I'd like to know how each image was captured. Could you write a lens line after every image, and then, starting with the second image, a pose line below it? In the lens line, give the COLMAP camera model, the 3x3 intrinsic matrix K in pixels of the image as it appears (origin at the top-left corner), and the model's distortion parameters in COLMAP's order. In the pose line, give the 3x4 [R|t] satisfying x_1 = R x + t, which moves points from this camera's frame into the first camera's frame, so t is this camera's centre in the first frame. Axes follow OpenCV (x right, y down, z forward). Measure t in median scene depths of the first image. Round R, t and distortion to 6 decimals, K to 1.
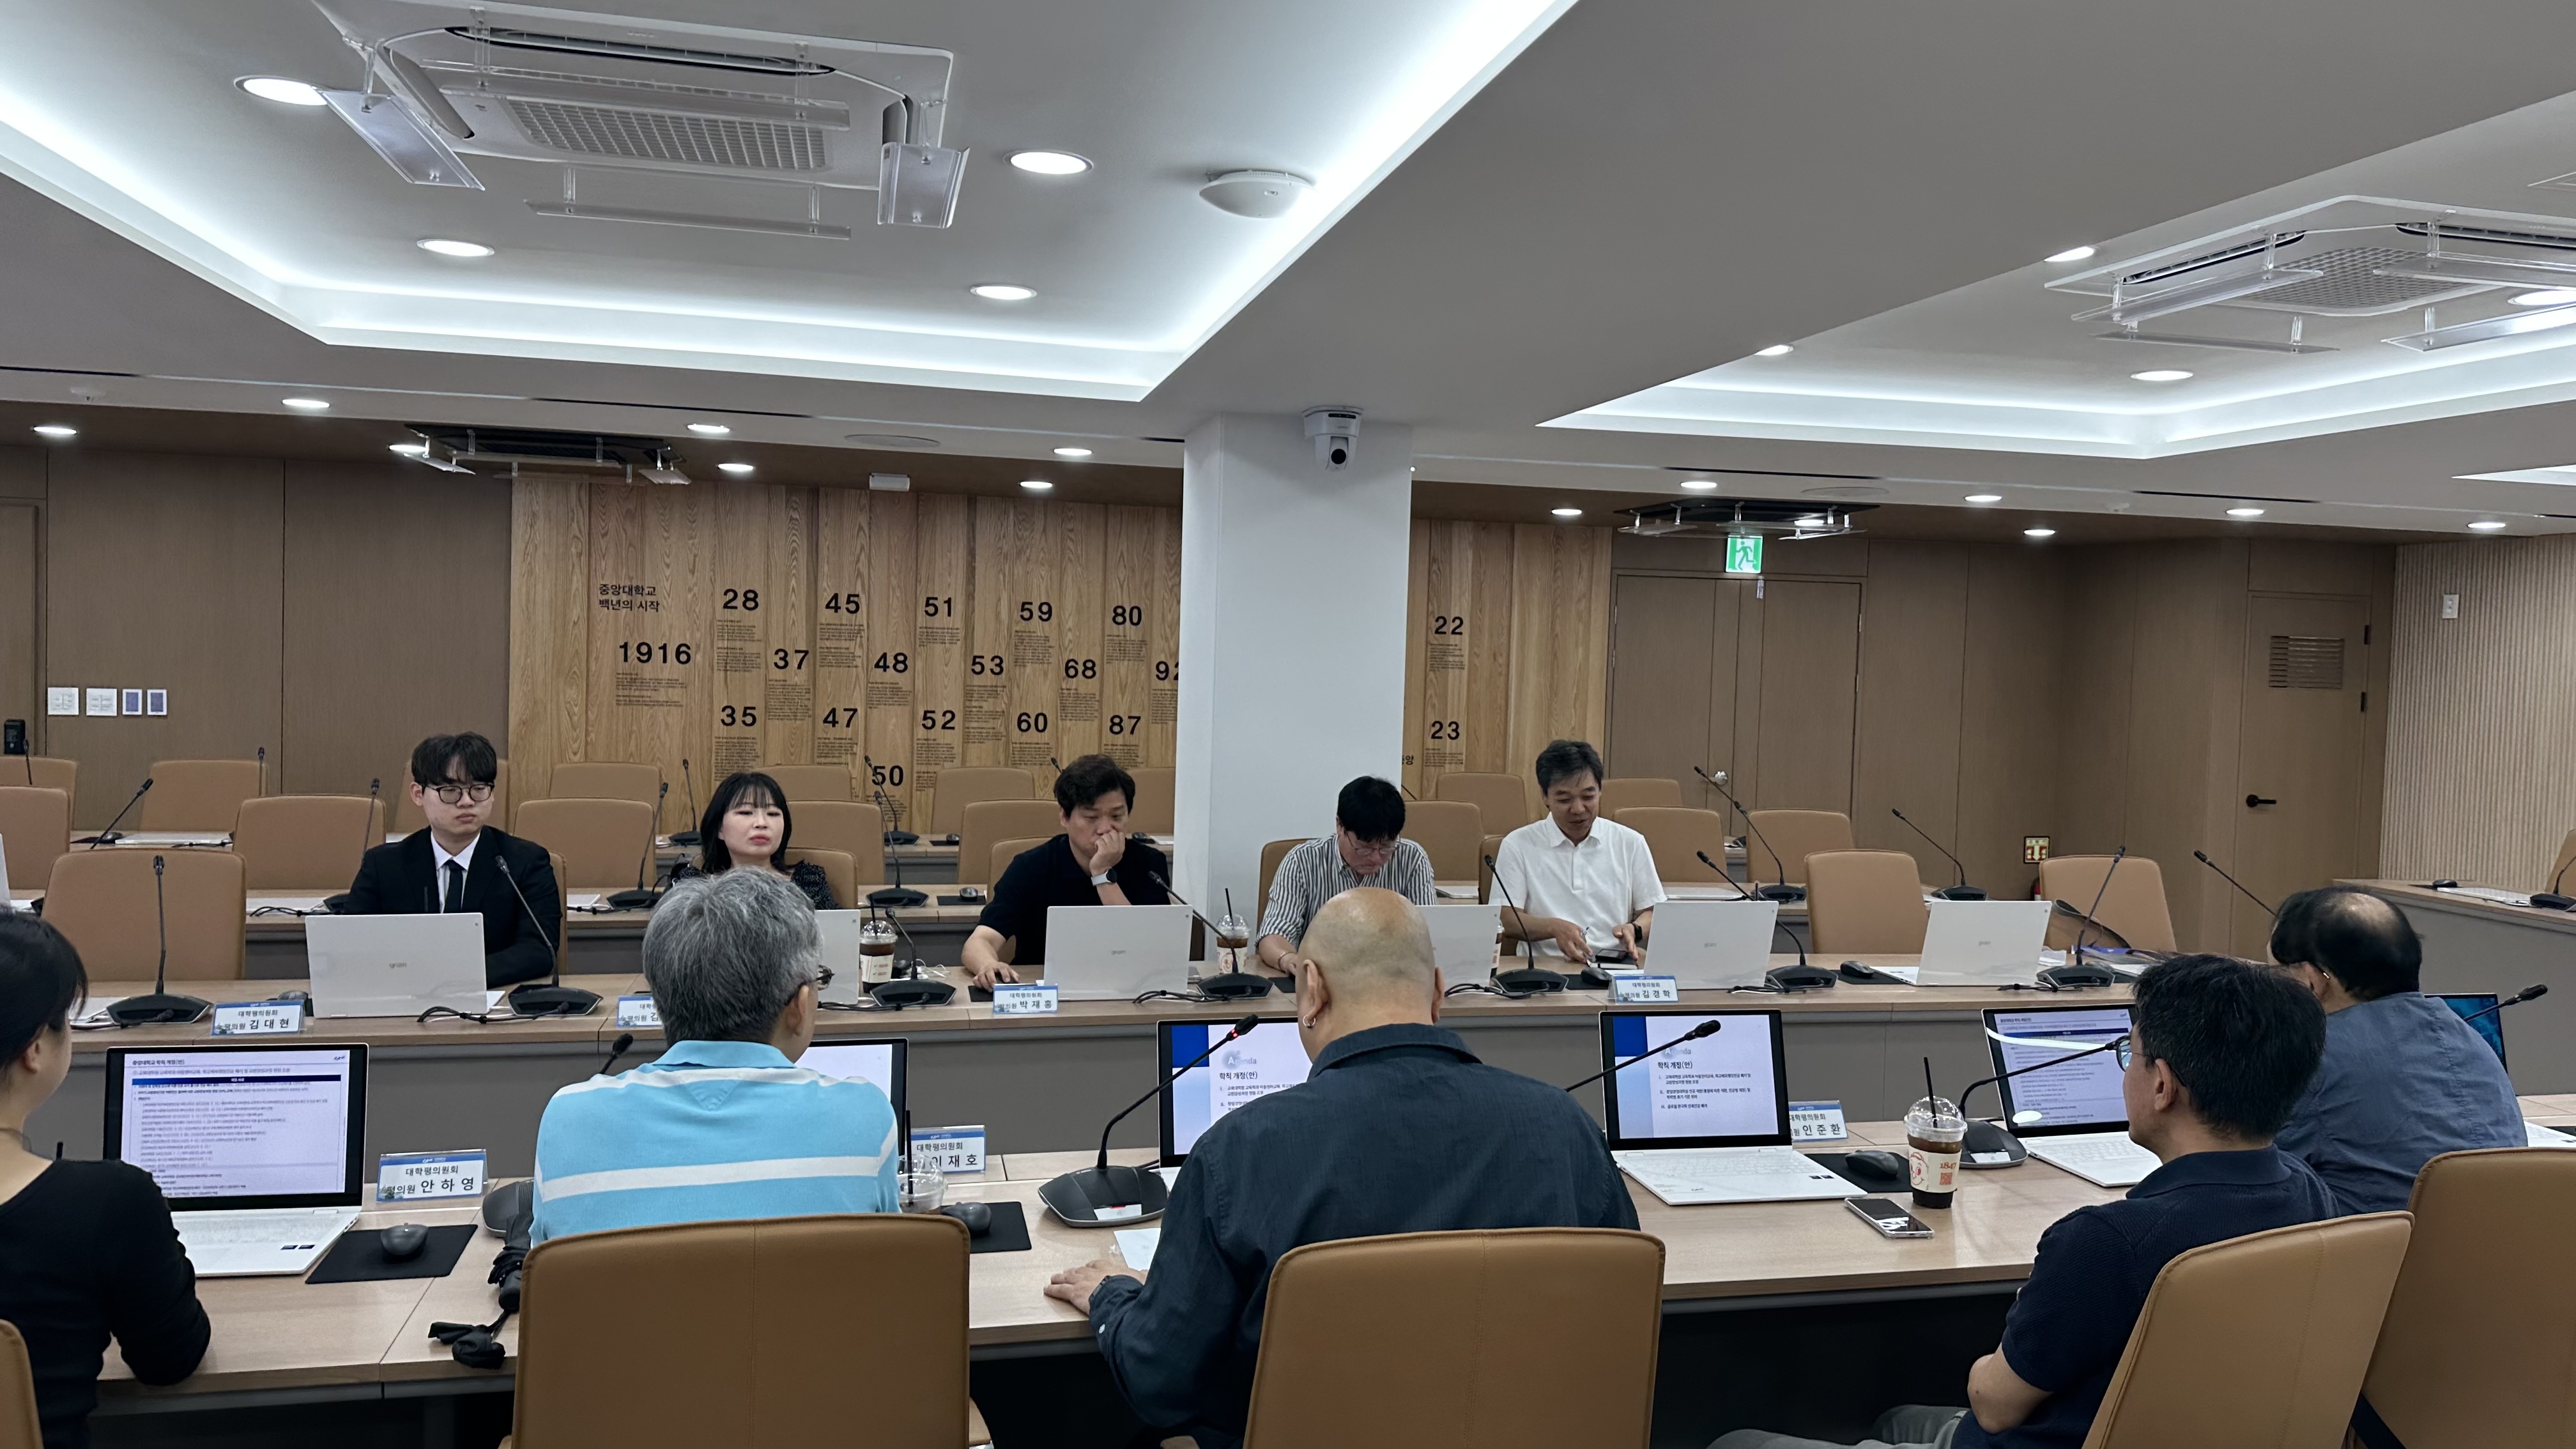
lens RADIAL K [[1799.3, 0, 1288.4], [0, 1799.3, 695.8], [0, 0, 1]] dist [0.018800, -0.022320]
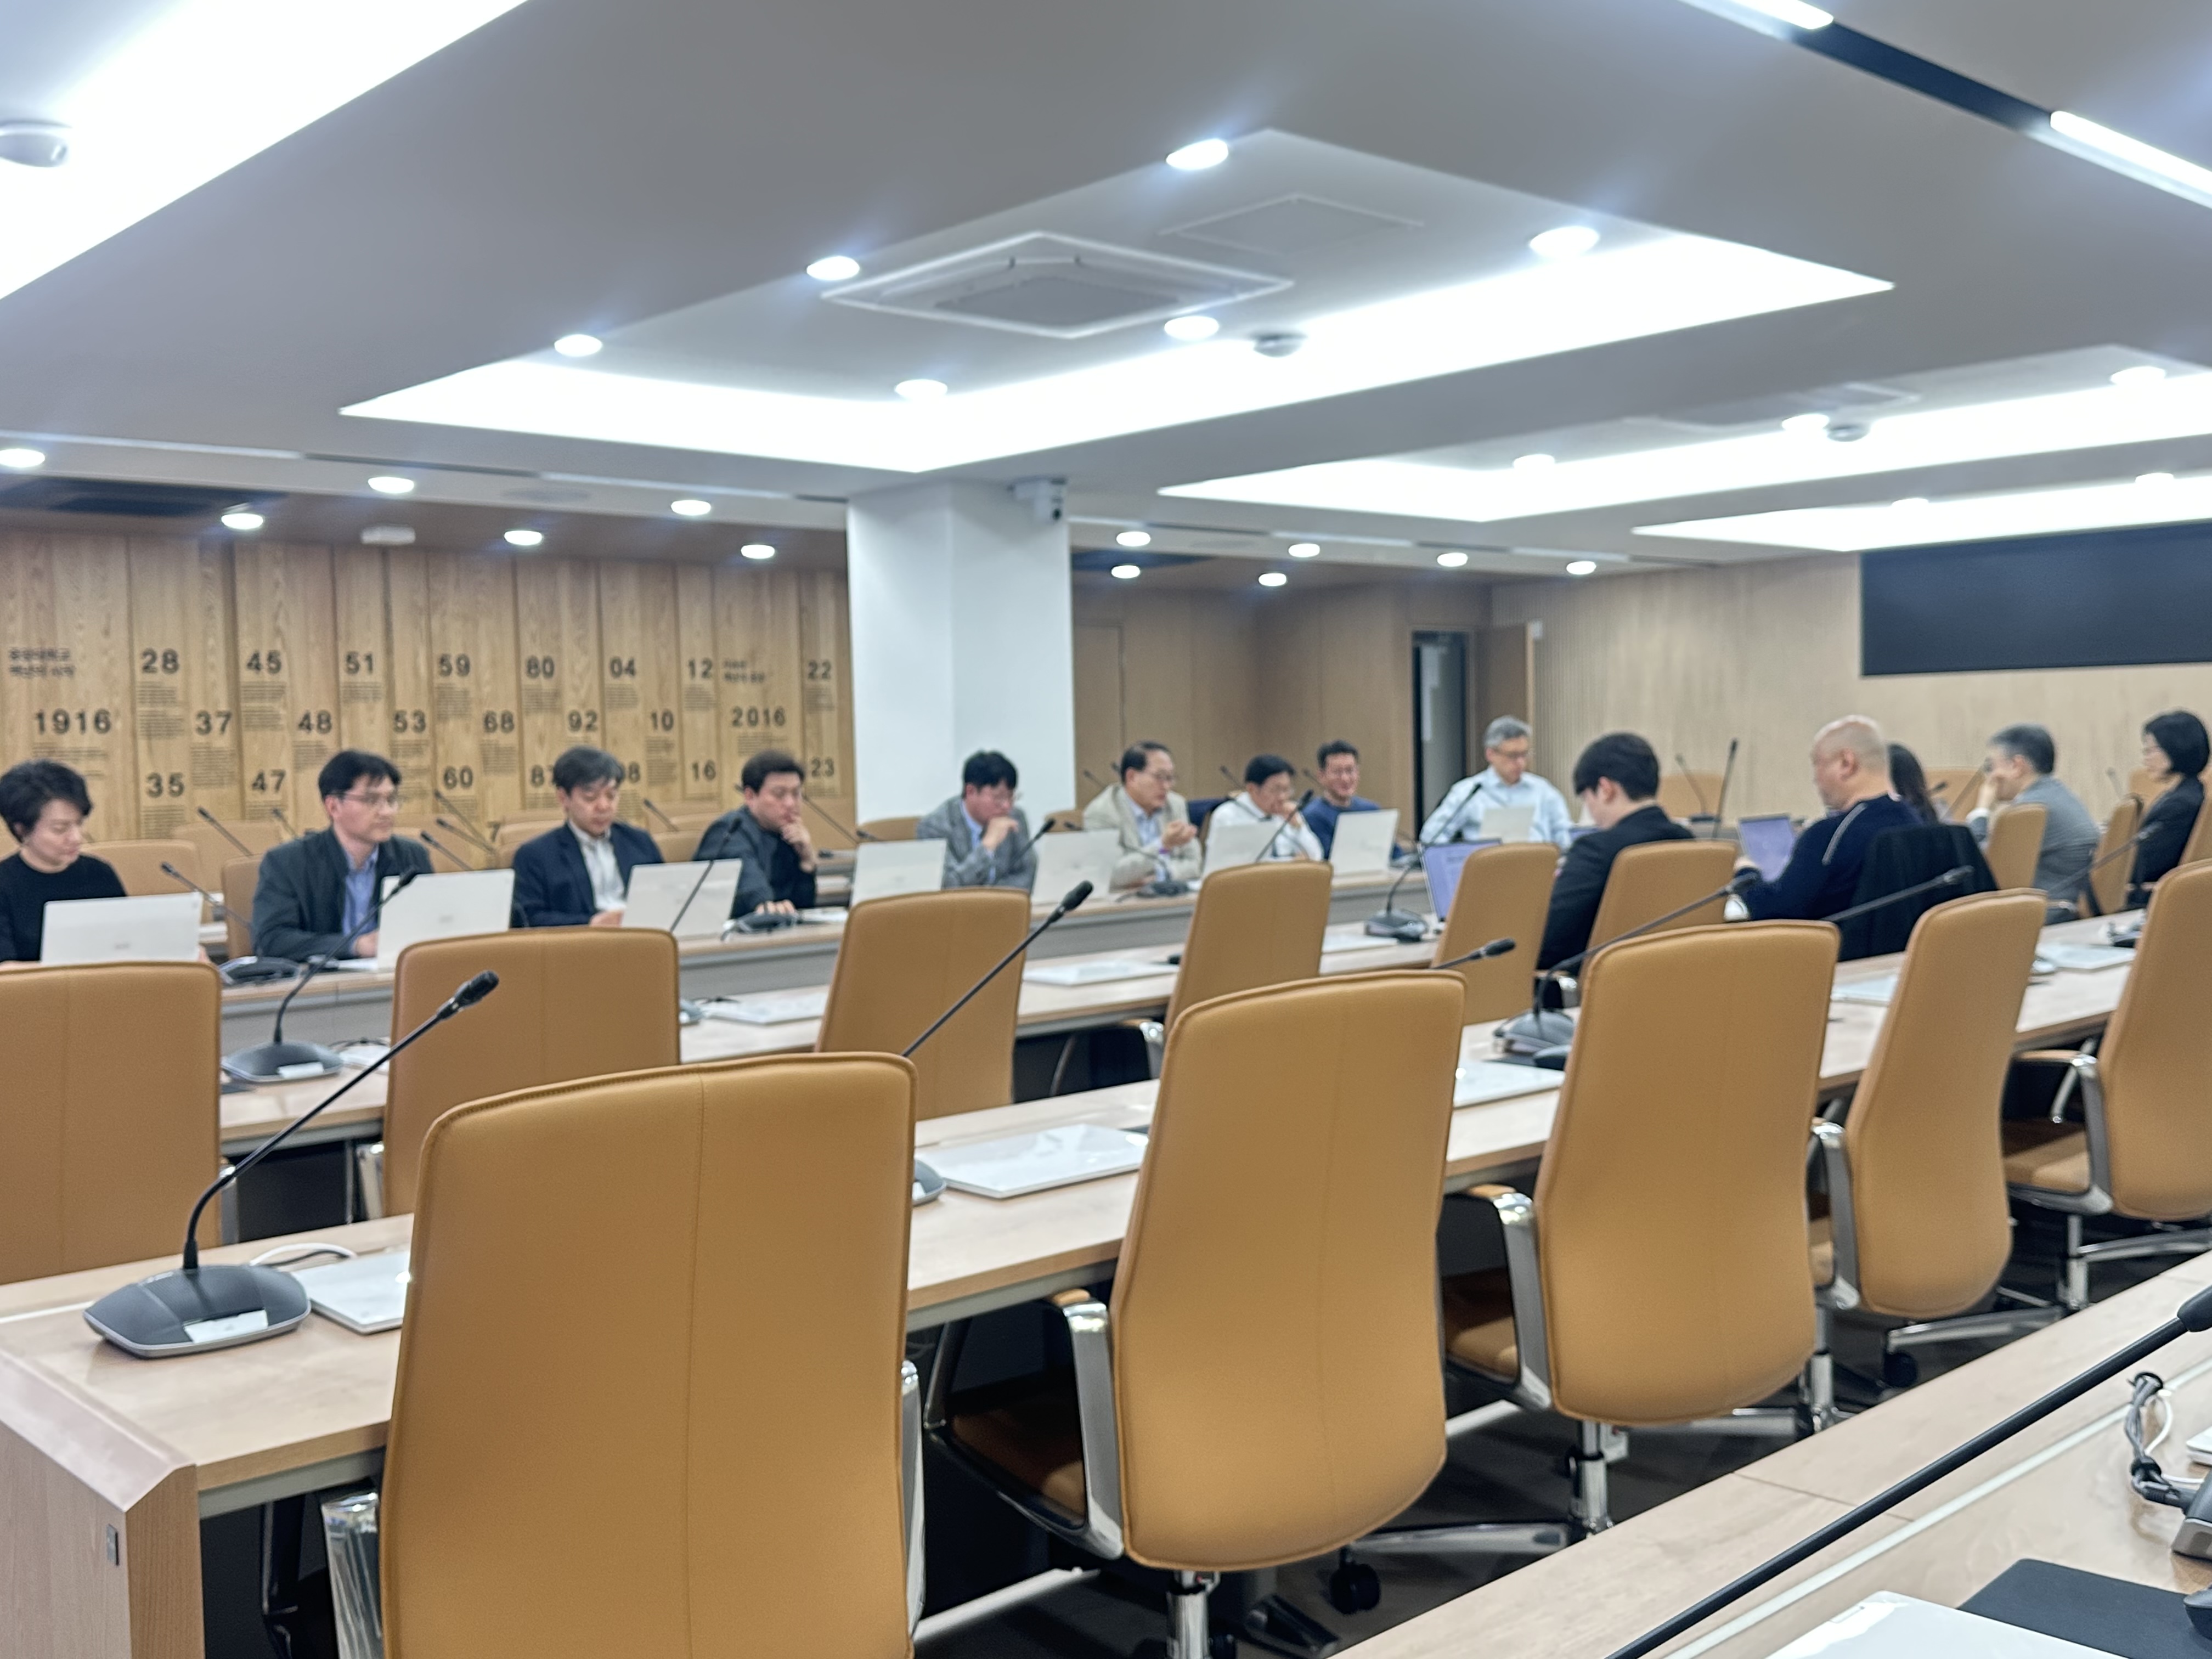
lens RADIAL K [[2106.1, 0, 1088.1], [0, 2106.1, 850.0], [0, 0, 1]] dist [0.043412, 0.000000]
pose [[0.882521, -0.072200, 0.464698, -0.388999], [0.055784, 0.997240, 0.048999, 0.017430], [-0.466953, -0.017320, 0.884113, -0.212770]]
